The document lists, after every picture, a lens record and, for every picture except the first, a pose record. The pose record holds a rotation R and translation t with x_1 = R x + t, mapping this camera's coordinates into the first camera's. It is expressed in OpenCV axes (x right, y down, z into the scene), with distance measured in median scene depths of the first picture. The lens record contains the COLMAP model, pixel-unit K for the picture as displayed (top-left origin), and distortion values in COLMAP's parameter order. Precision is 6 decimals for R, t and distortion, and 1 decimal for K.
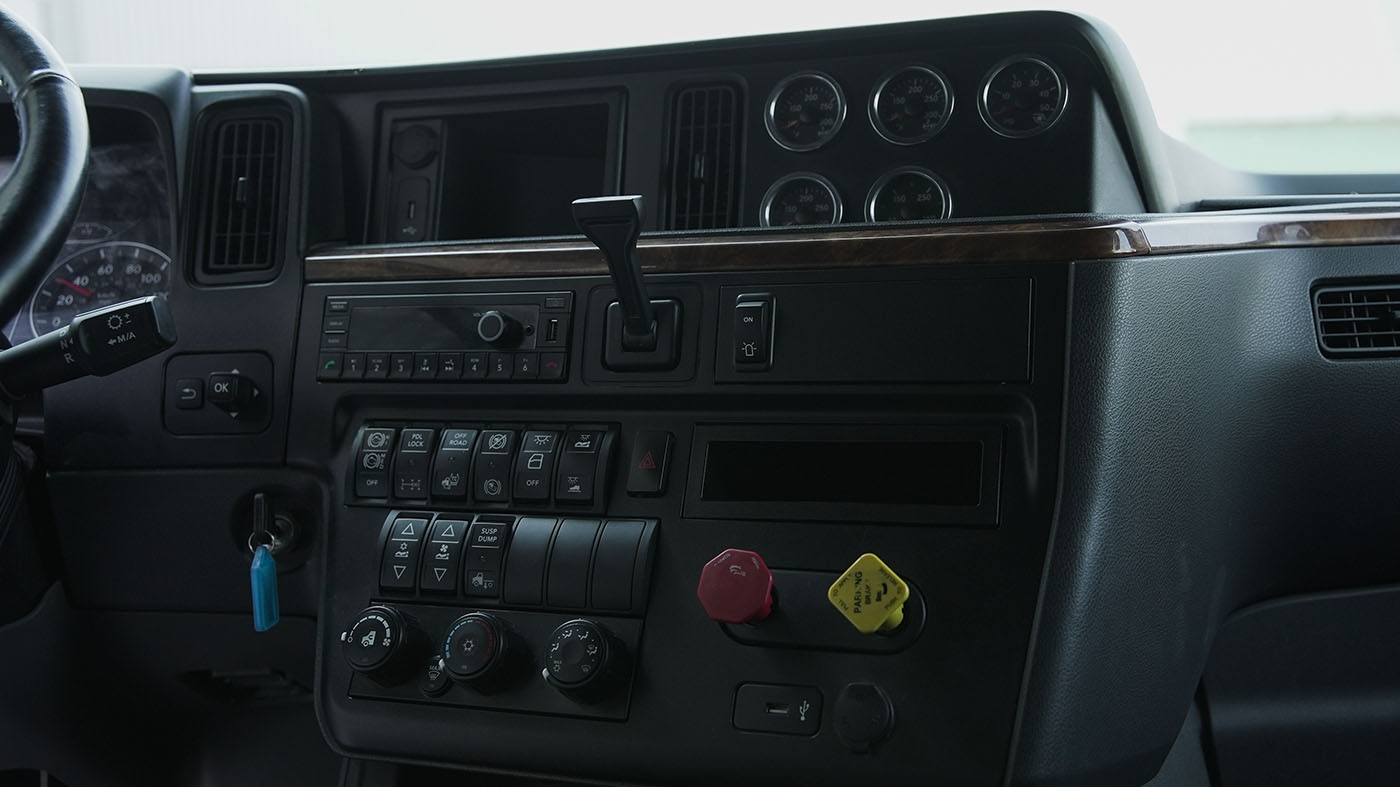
lens RADIAL K [[1468.9, 0, 701.7], [0, 1468.9, 384.5], [0, 0, 1]] dist [0.001081, 0.040807]
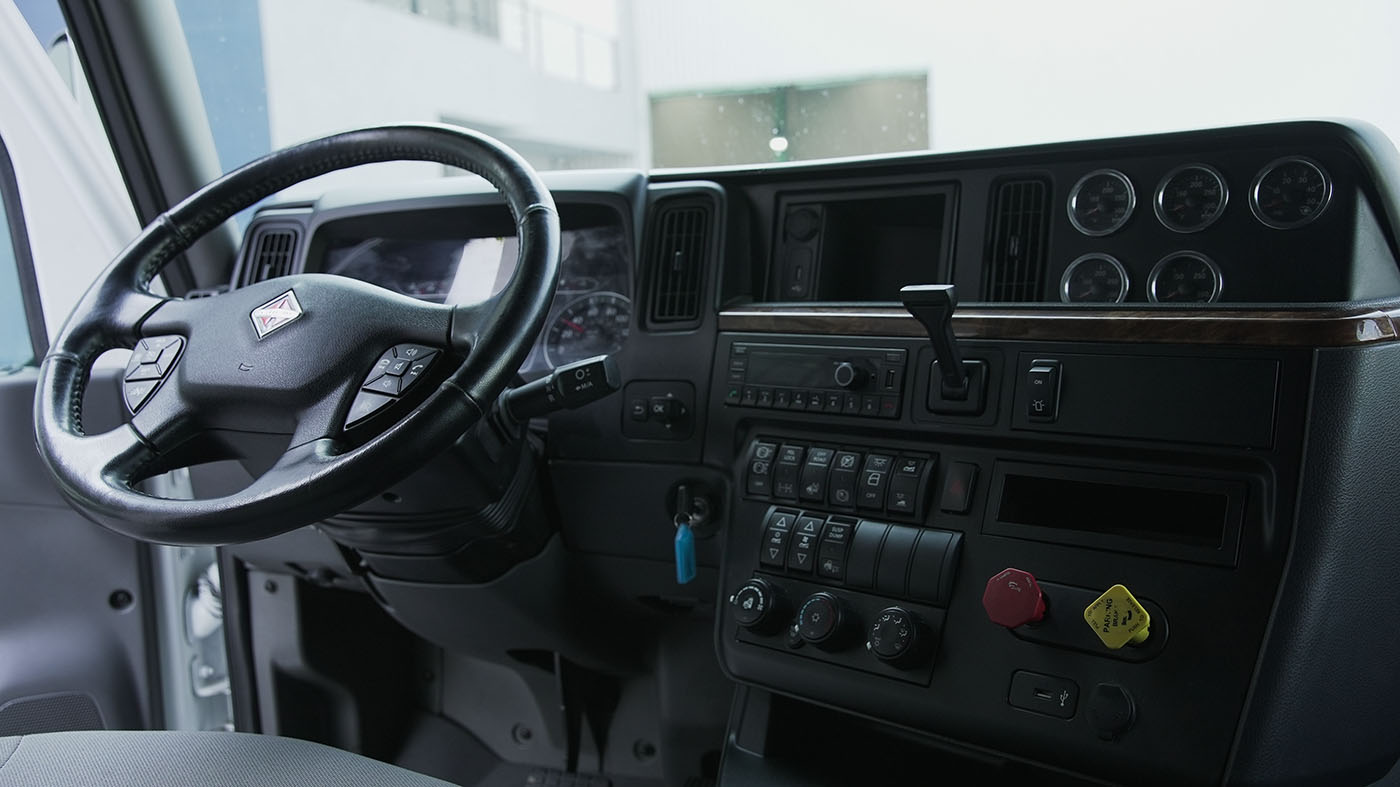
lens RADIAL K [[1130.9, 0, 700.0], [0, 1130.9, 393.5], [0, 0, 1]] dist [-0.095698, 0.128776]
pose [[0.942632, 0.032107, -0.332287, 0.073297], [-0.010545, 0.997731, 0.066489, -0.089342], [0.333668, -0.059170, 0.940832, -0.004239]]
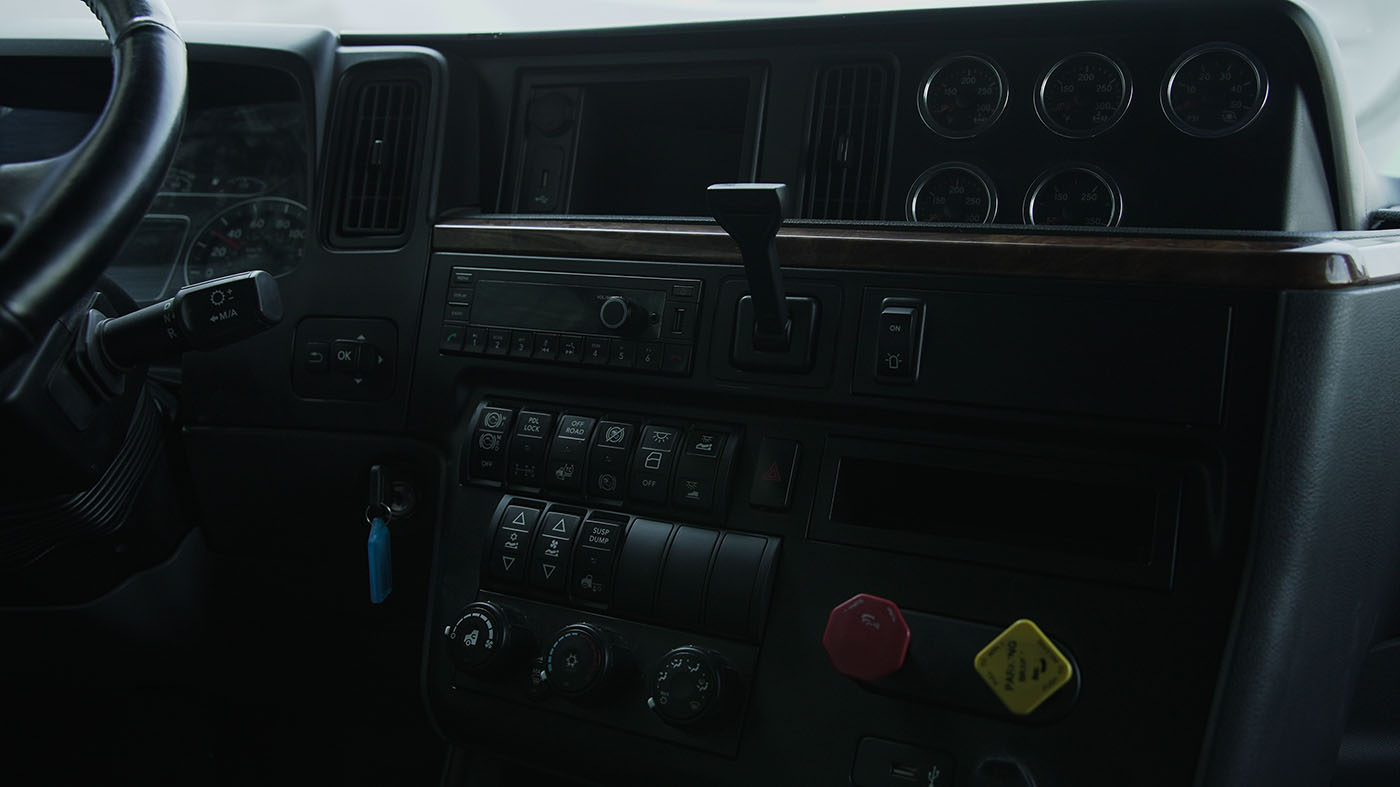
lens RADIAL K [[1130.9, 0, 700.0], [0, 1130.9, 393.5], [0, 0, 1]] dist [-0.095698, 0.128776]
pose [[0.994961, 0.060885, -0.079655, -0.027743], [-0.053654, 0.994498, 0.089972, -0.056335], [0.084694, -0.085245, 0.992754, 0.281668]]
